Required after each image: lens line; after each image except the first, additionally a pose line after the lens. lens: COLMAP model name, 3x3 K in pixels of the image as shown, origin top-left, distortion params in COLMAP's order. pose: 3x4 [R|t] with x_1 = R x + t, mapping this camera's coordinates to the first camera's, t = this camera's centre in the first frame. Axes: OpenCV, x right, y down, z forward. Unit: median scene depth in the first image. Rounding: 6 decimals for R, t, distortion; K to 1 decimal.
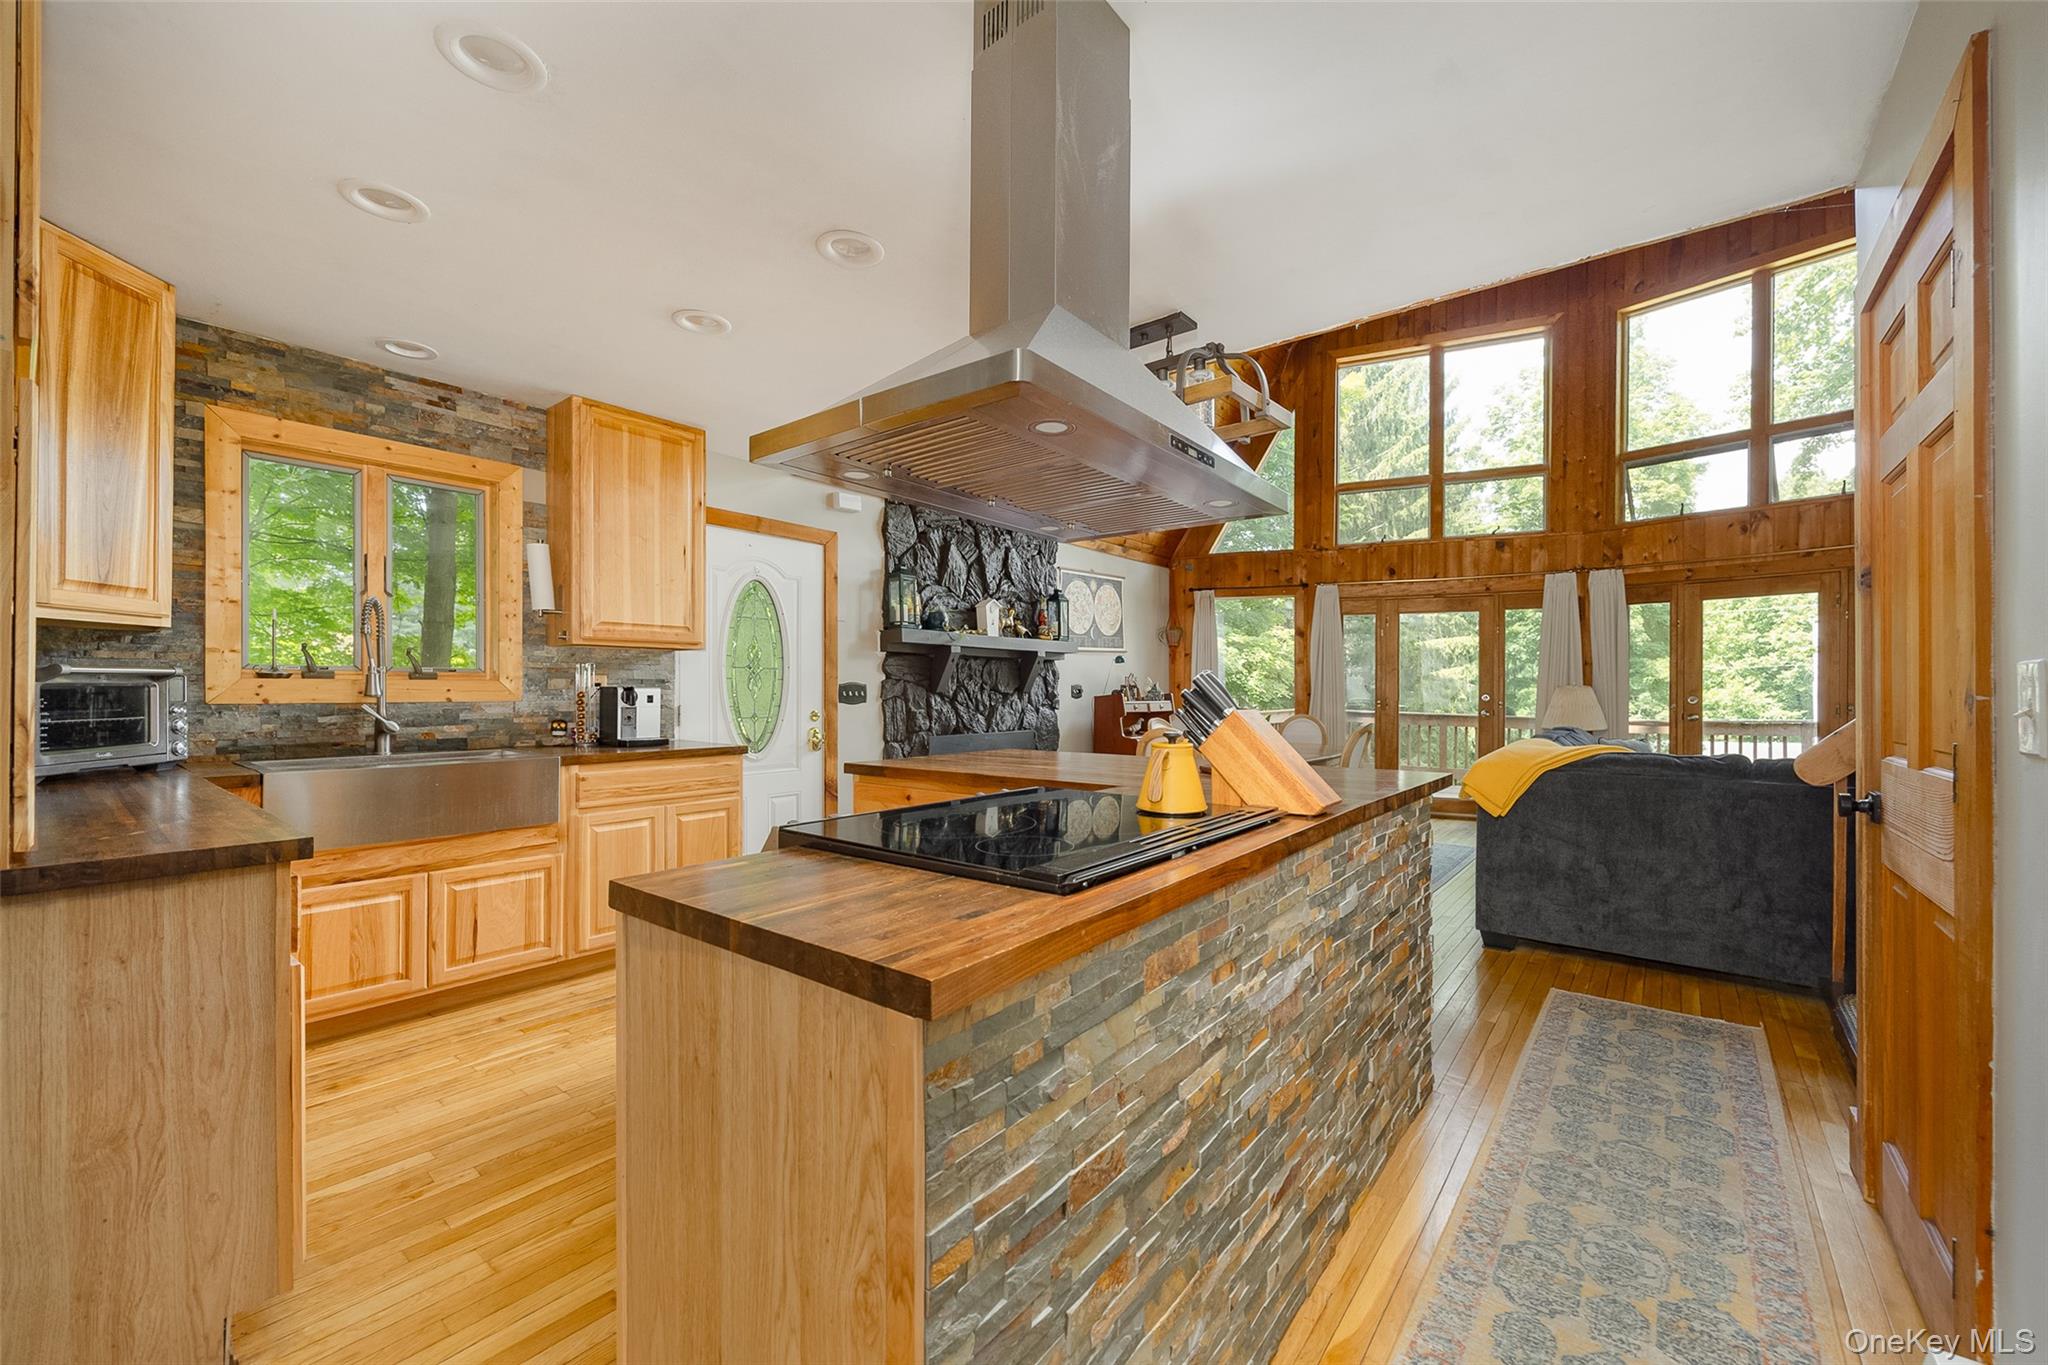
lens RADIAL K [[805.2, 0, 1030.8], [0, 805.2, 689.6], [0, 0, 1]] dist [-0.001607, -0.000067]
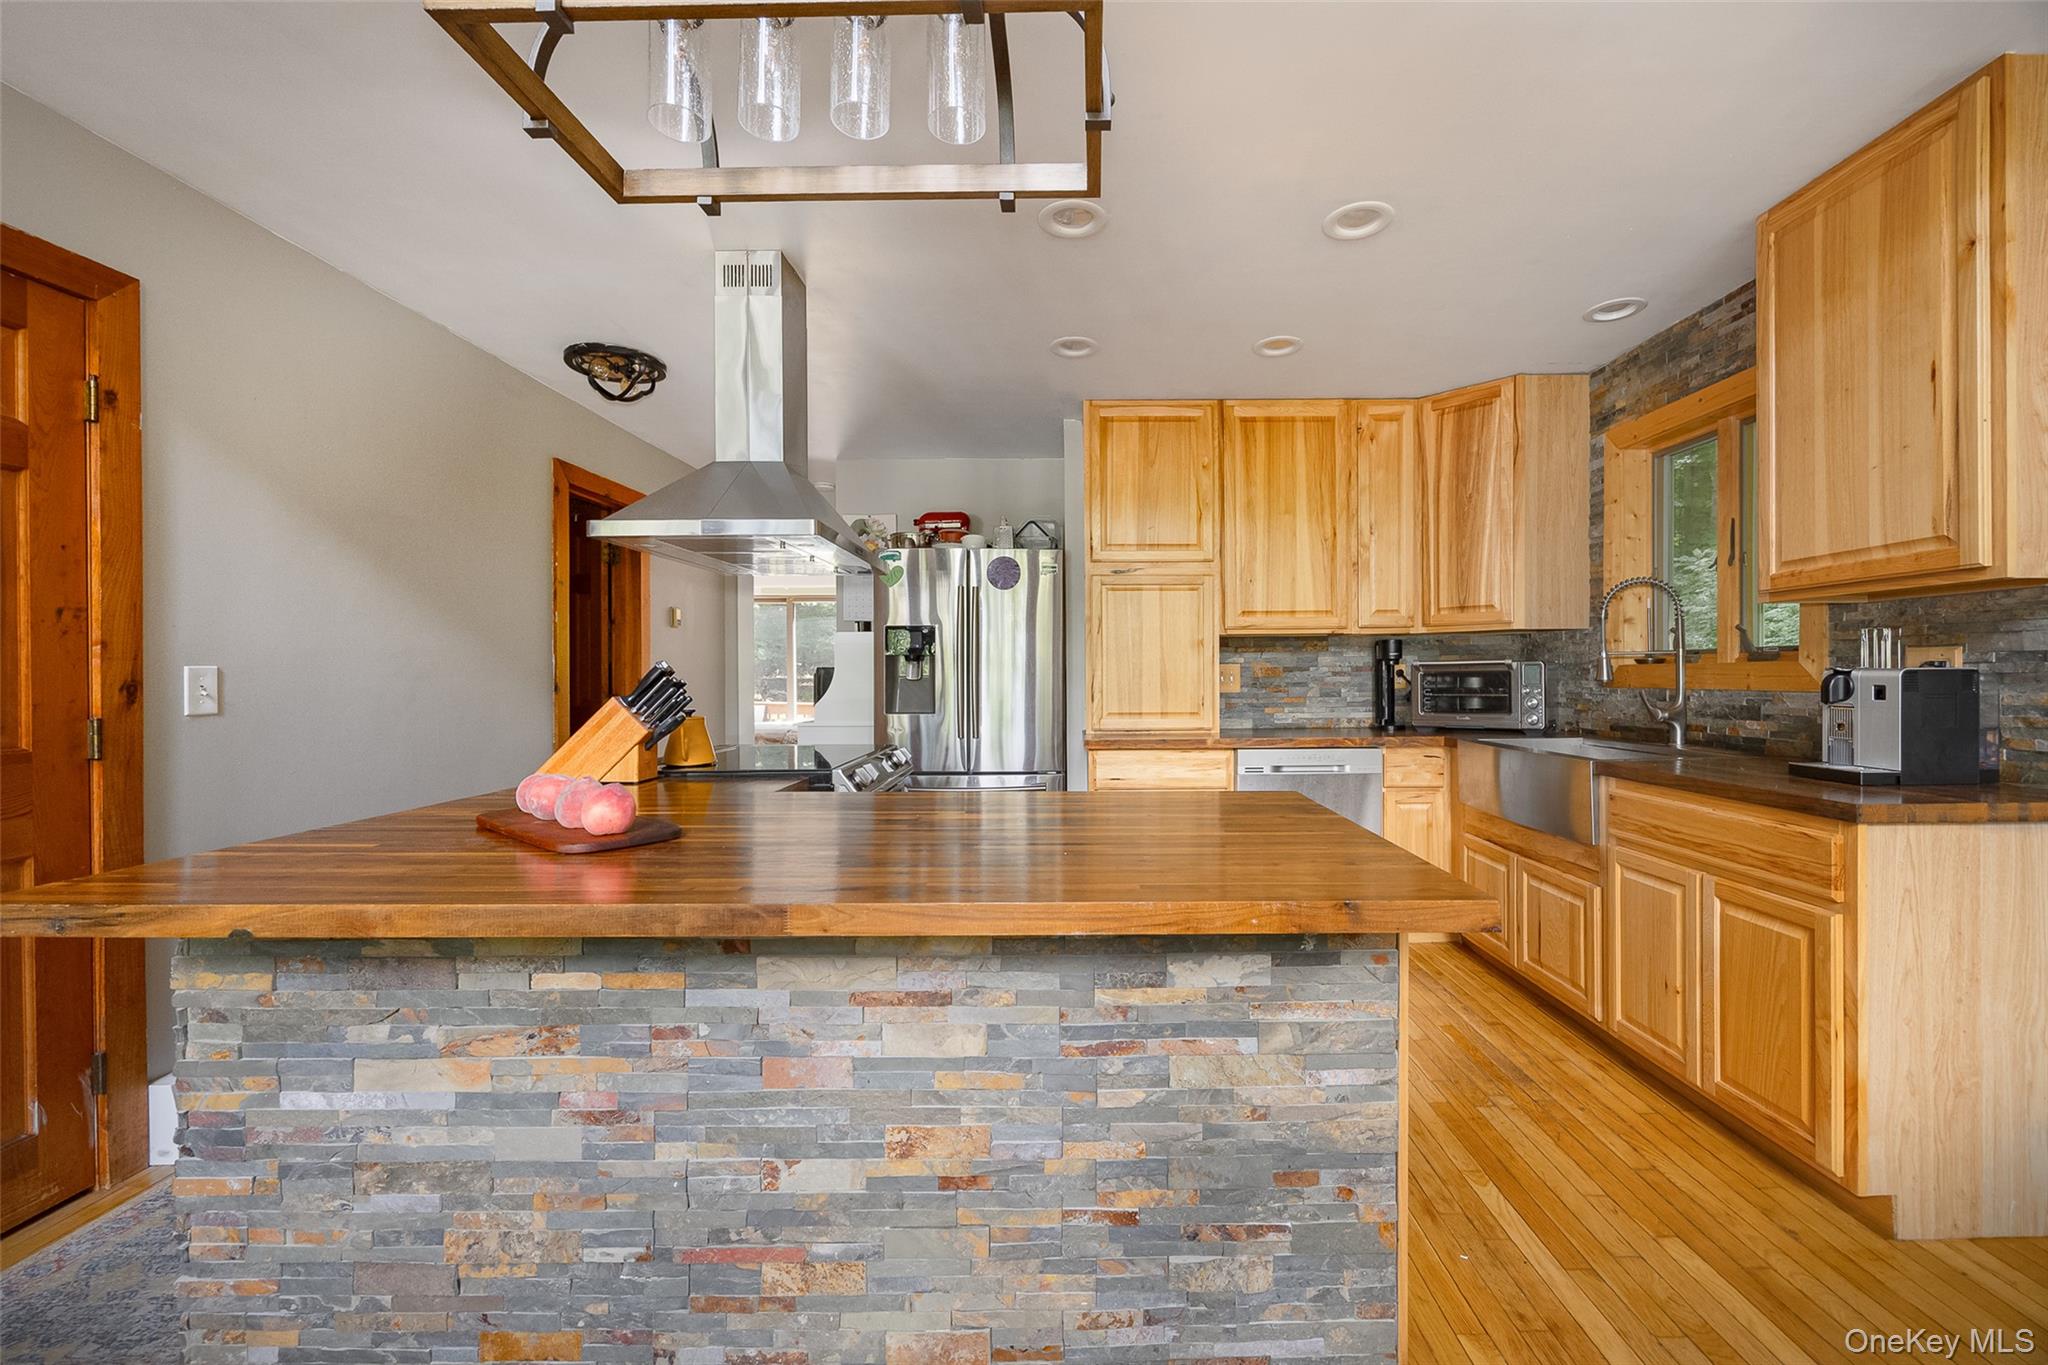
lens RADIAL K [[829.1, 0, 1125.3], [0, 829.1, 677.0], [0, 0, 1]] dist [-0.001551, -0.000092]
pose [[-0.741061, 0.003808, -0.671427, 0.237984], [0.004483, 0.999990, 0.000724, -0.000725], [0.671423, -0.002474, -0.741070, 1.078262]]
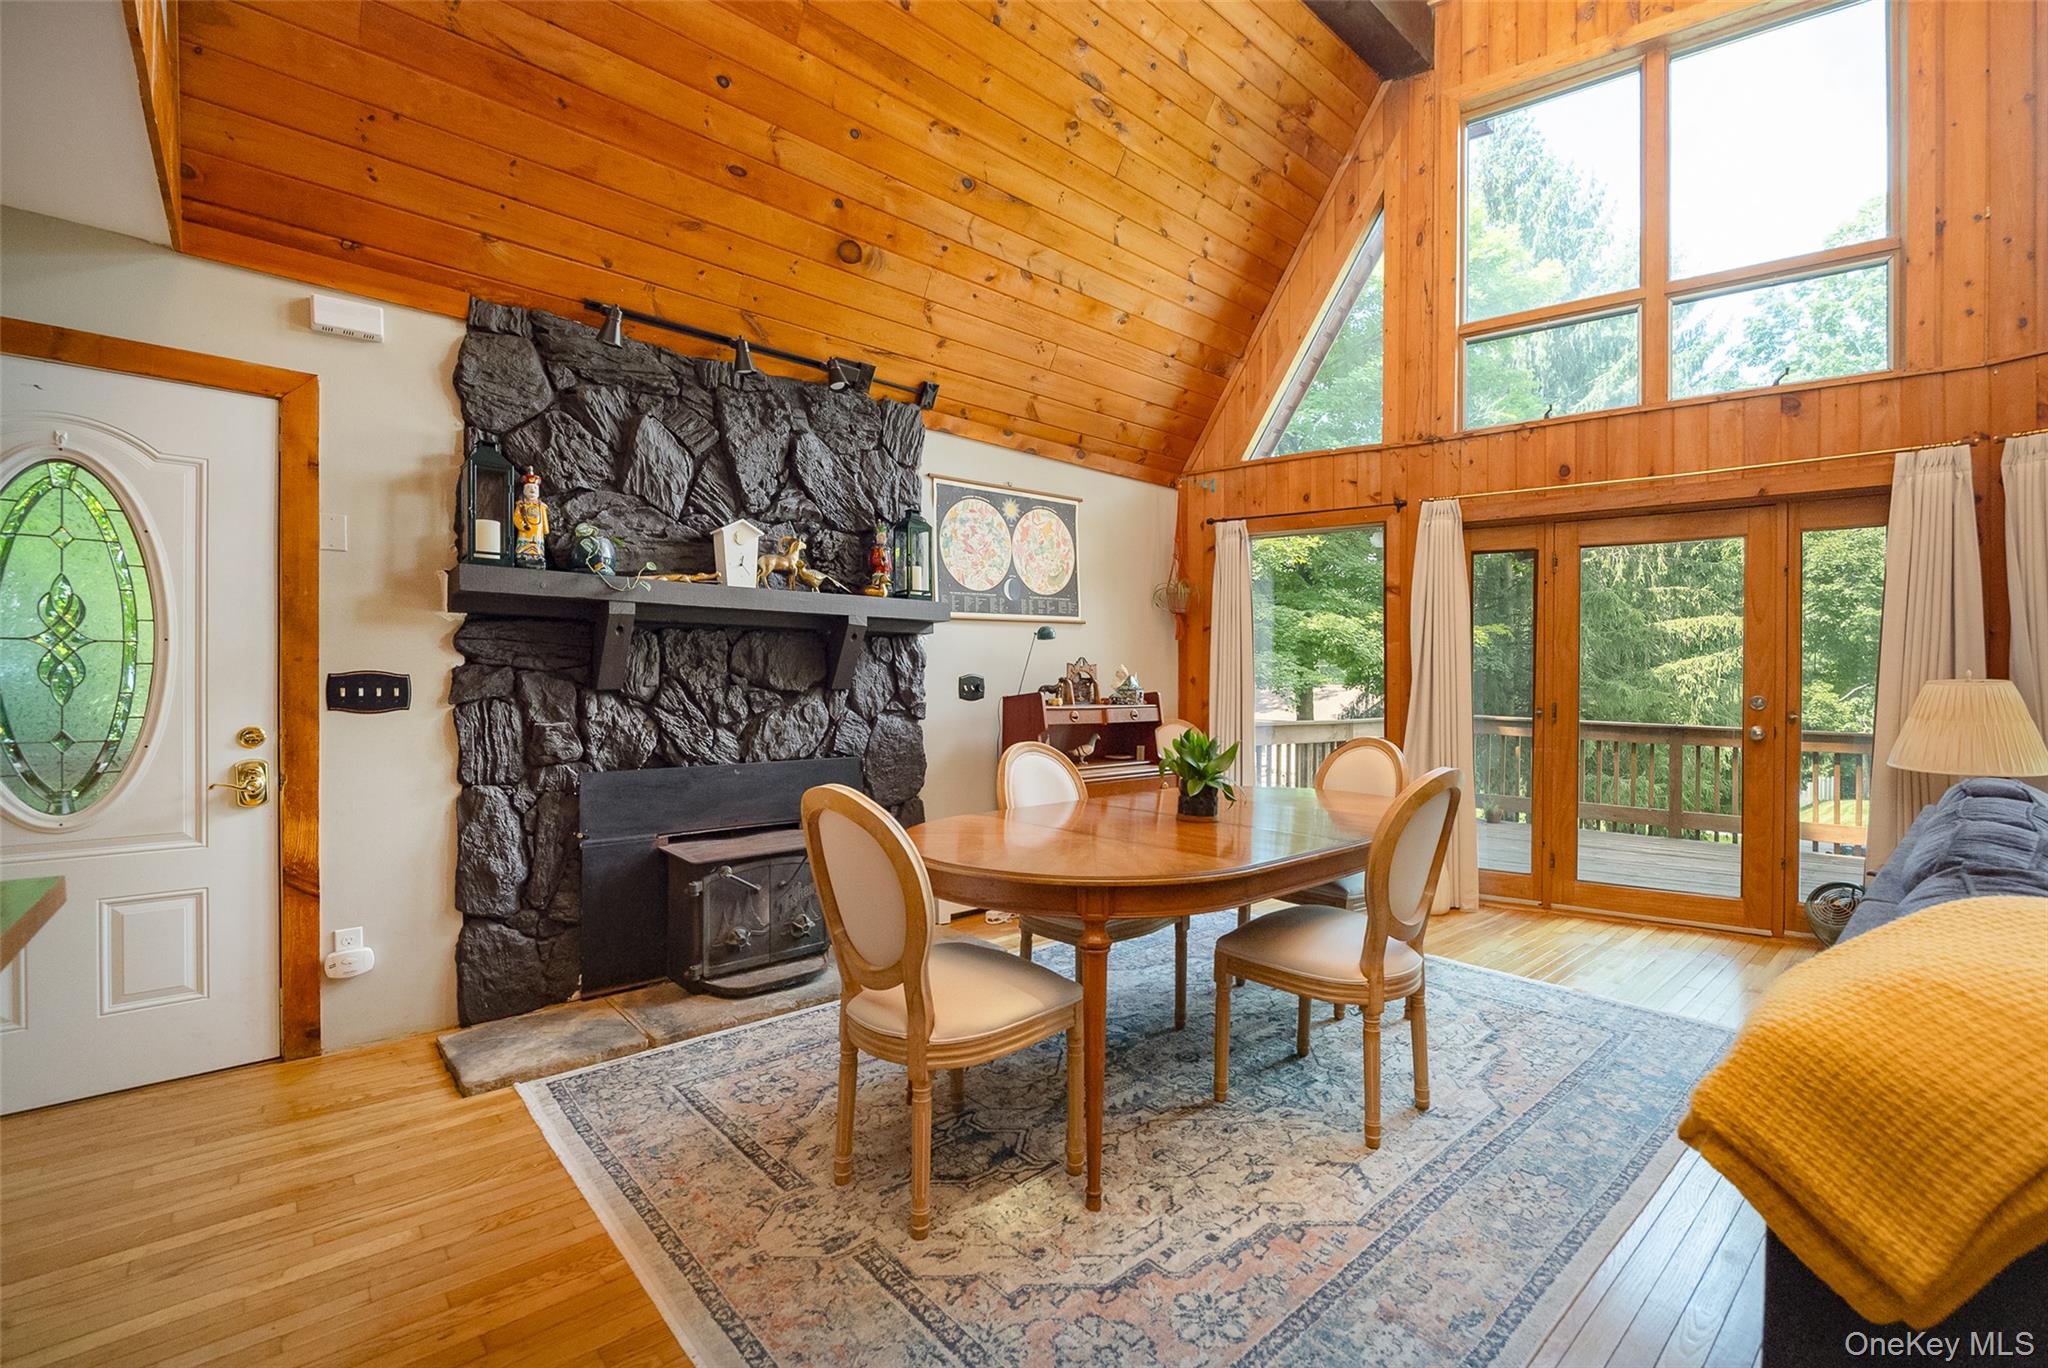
lens RADIAL K [[879.9, 0, 1013.3], [0, 879.9, 687.3], [0, 0, 1]] dist [-0.010919, -0.000094]
pose [[0.983567, 0.003362, -0.180514, 0.388903], [-0.002588, 0.999986, 0.004523, -0.002646], [0.180526, -0.003982, 0.983562, 0.717836]]
